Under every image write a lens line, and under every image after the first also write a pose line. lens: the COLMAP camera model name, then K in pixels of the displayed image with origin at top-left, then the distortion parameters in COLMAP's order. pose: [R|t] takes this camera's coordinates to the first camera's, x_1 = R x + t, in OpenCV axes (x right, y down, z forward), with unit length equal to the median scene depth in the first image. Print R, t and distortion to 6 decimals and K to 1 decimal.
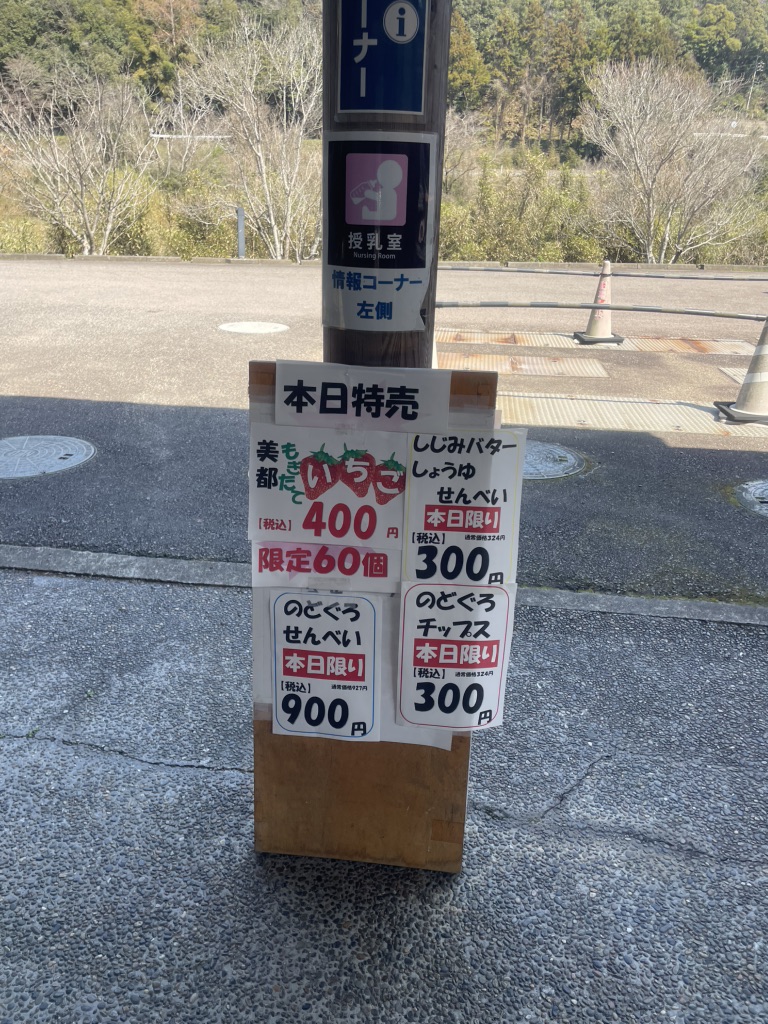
lens RADIAL K [[744.9, 0, 384.0], [0, 744.9, 512.0], [0, 0, 1]] dist [0.029303, -0.001648]
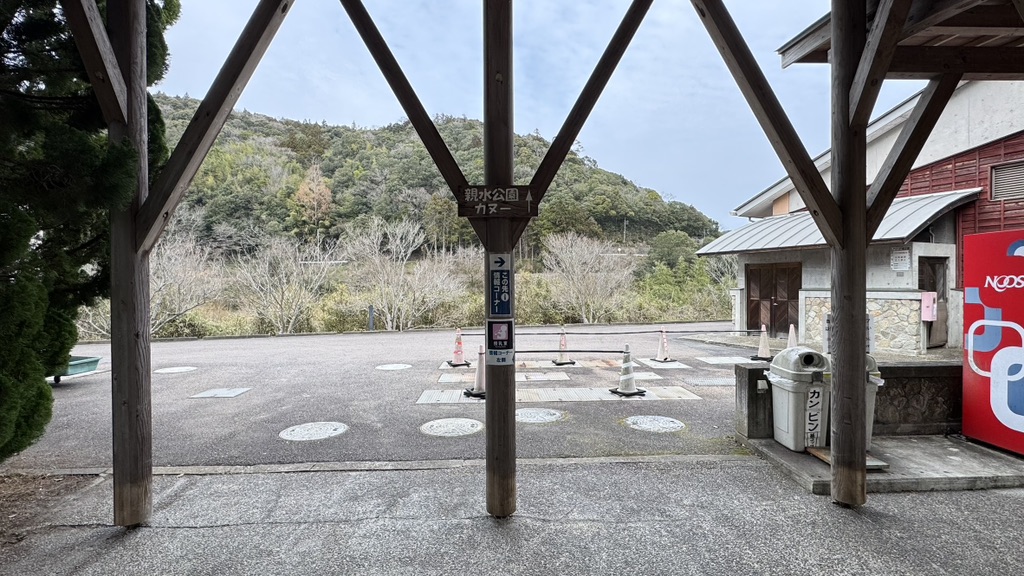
lens RADIAL K [[417.3, 0, 508.7], [0, 417.3, 291.9], [0, 0, 1]] dist [-0.002392, -0.000468]
pose [[0.988859, -0.032813, 0.145191, -0.156146], [0.087620, 0.916824, -0.389560, 0.147106], [-0.120332, 0.397941, 0.909485, -0.643557]]
